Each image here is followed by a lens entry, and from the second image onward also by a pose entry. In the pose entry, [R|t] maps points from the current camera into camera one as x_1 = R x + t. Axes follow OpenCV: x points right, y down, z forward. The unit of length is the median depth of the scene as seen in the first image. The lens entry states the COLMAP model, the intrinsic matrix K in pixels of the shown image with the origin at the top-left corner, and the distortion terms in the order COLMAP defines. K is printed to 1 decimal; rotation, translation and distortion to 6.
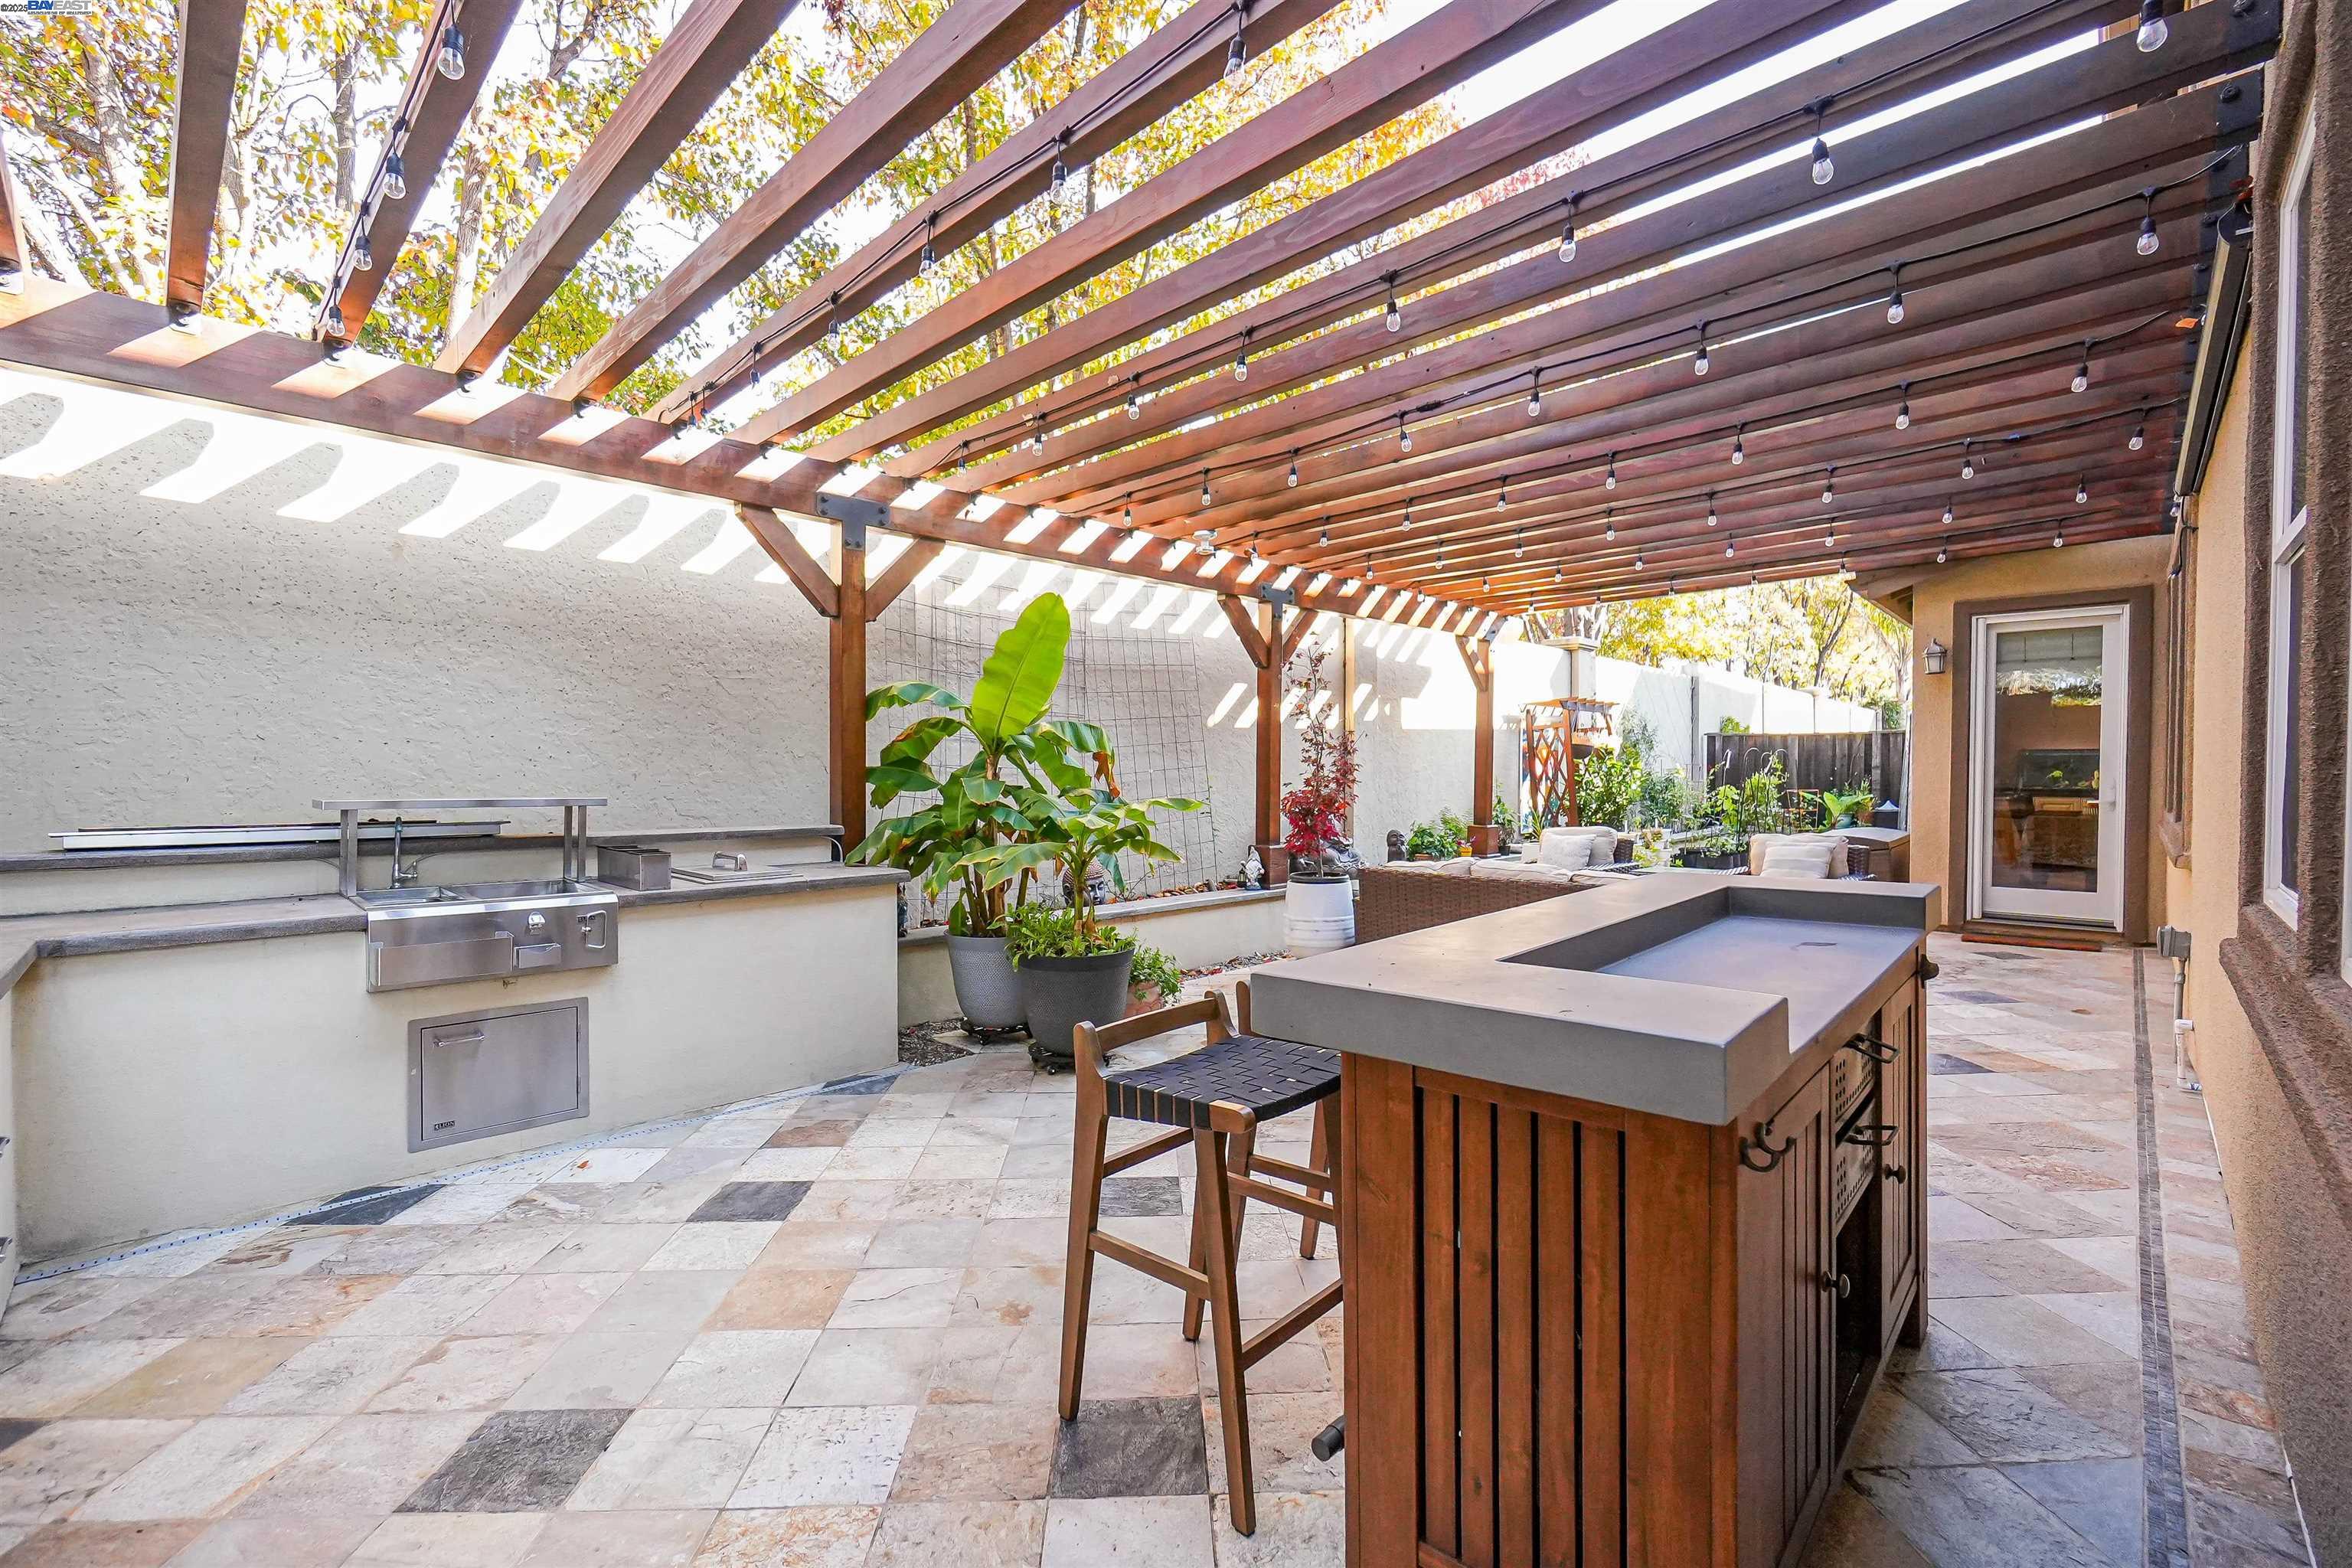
lens RADIAL K [[1019.5, 0, 1168.9], [0, 1019.5, 779.3], [0, 0, 1]] dist [-0.002499, -0.000138]
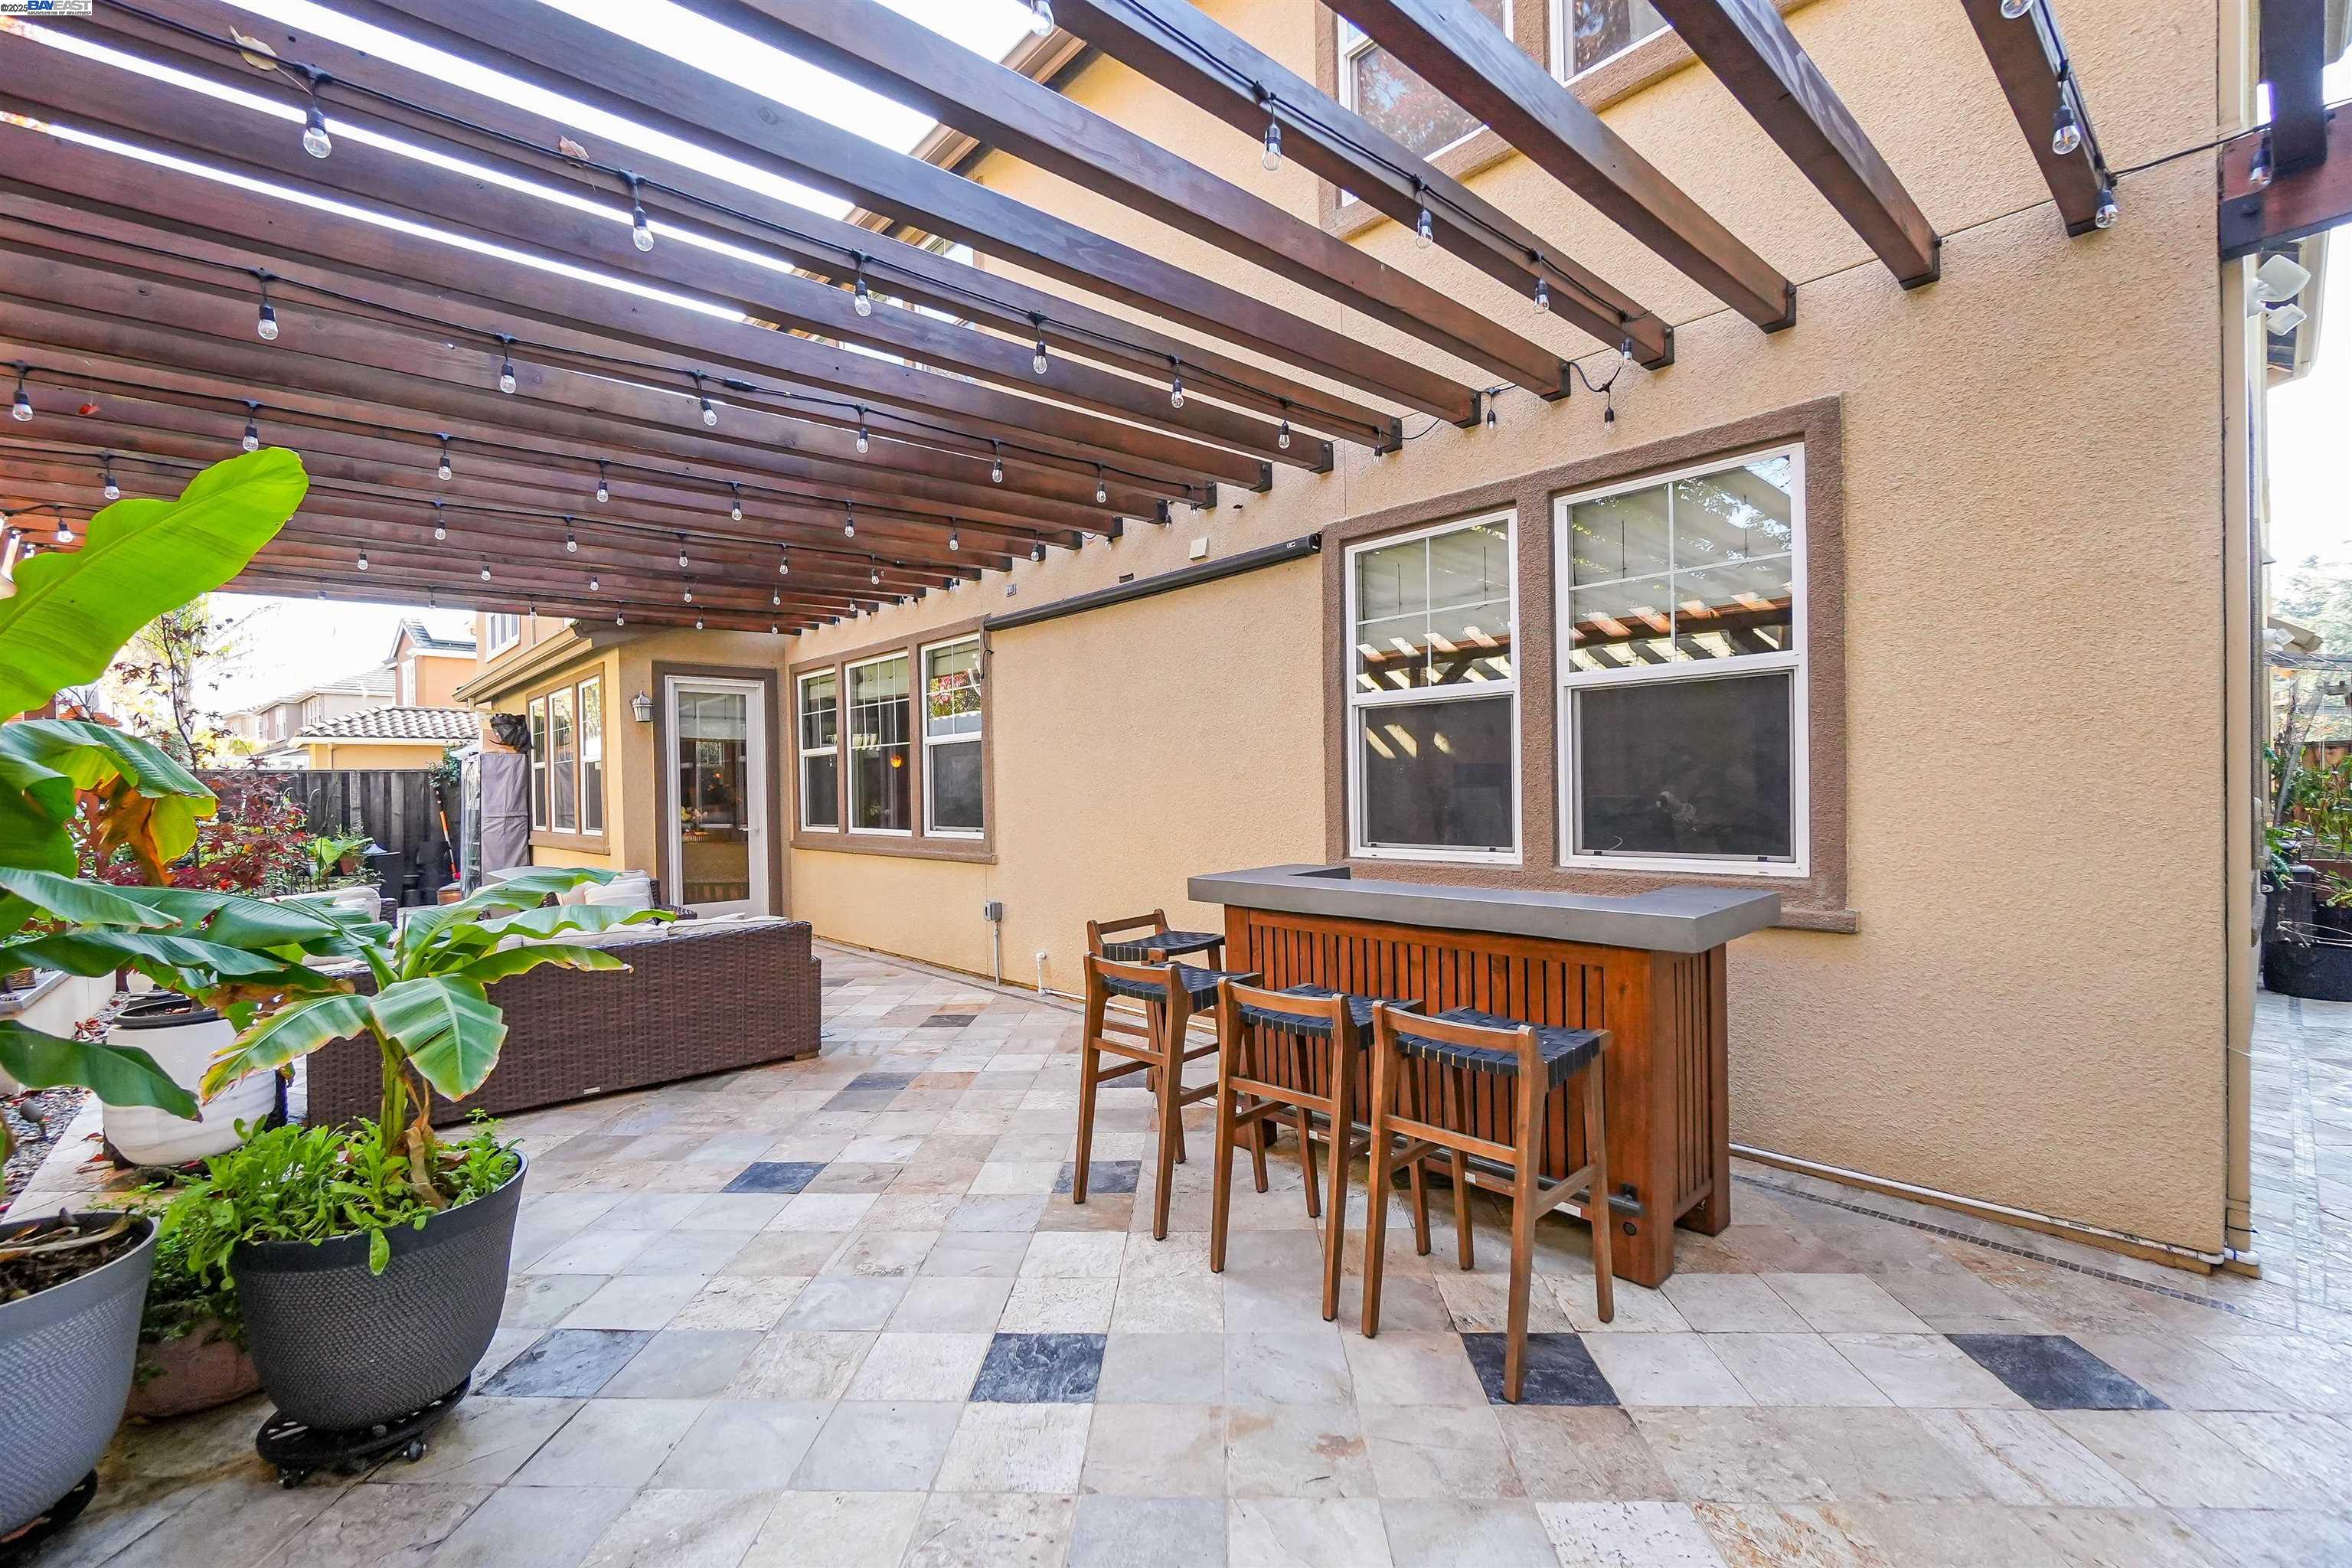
lens RADIAL K [[1017.0, 0, 1171.8], [0, 1017.0, 793.0], [0, 0, 1]] dist [-0.007323, 0.000246]
pose [[0.073964, -0.002128, 0.997259, -0.491747], [0.027772, 0.999614, 0.000073, -0.014082], [-0.996874, 0.027691, 0.073995, 0.516867]]
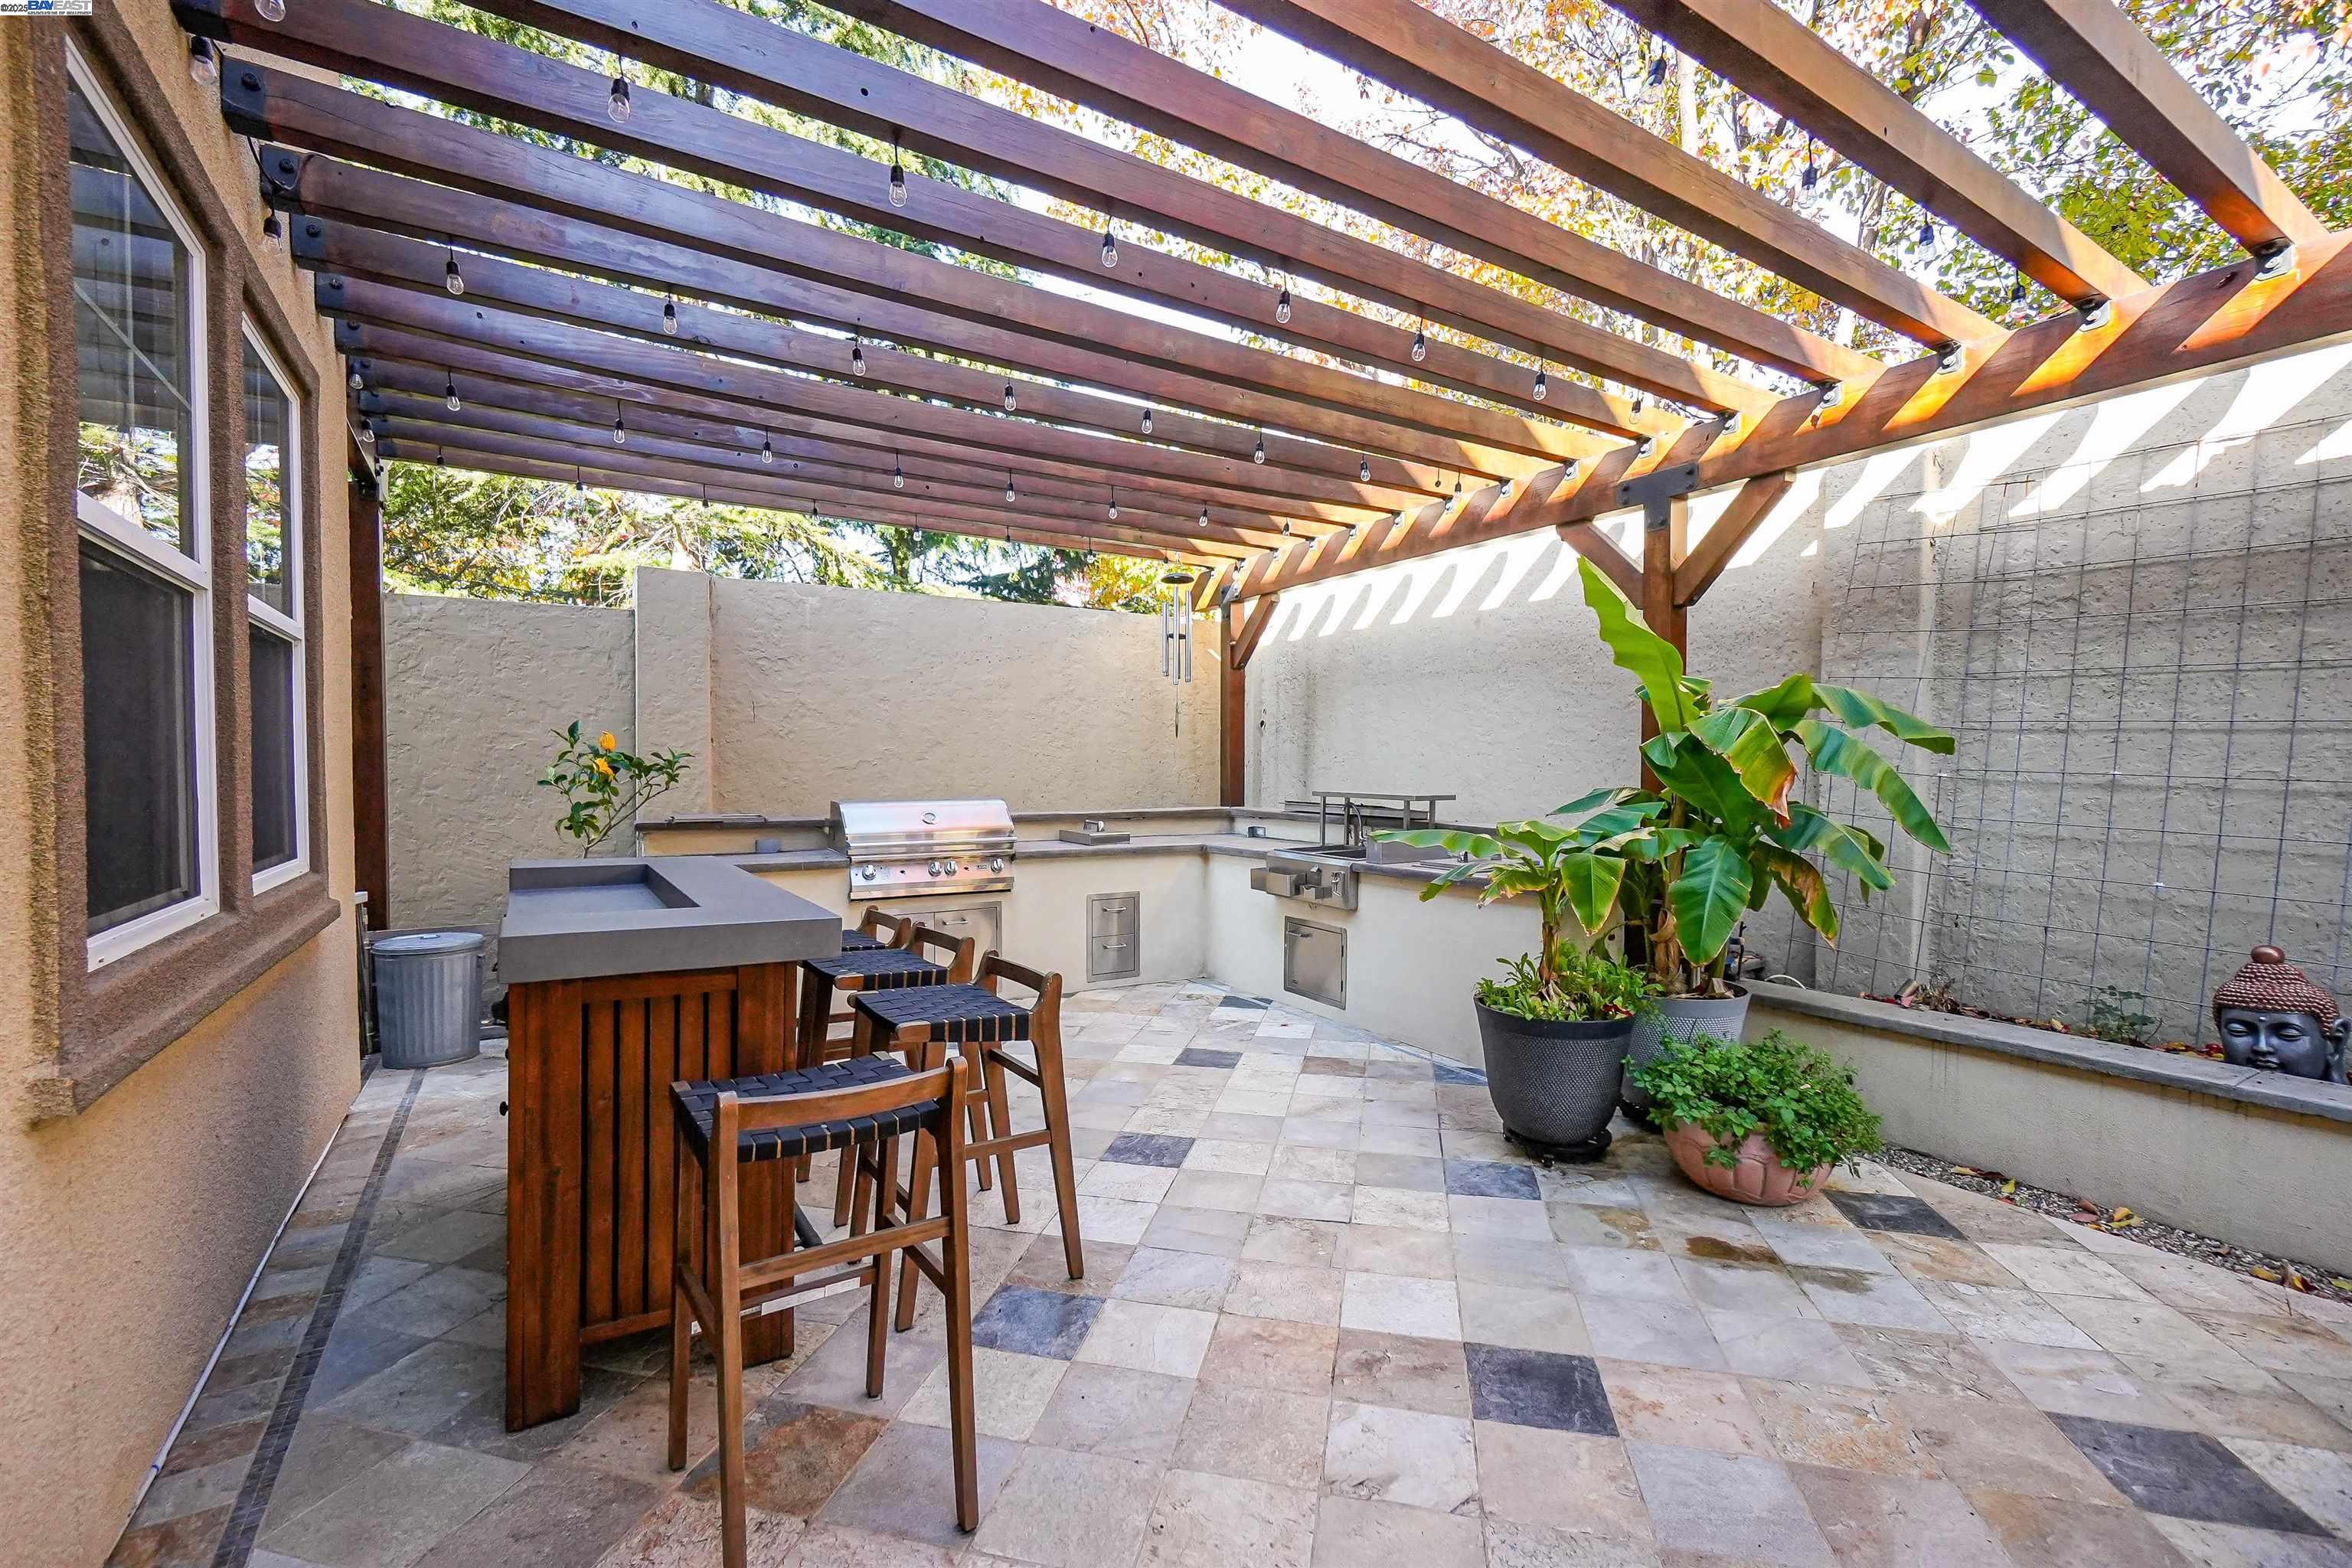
lens RADIAL K [[1017.0, 0, 1171.8], [0, 1017.0, 793.0], [0, 0, 1]] dist [-0.007323, 0.000246]
pose [[-0.251702, 0.024972, -0.967483, 0.656002], [-0.008647, 0.999569, 0.028049, -0.016201], [0.967766, 0.015426, -0.251377, 0.810526]]
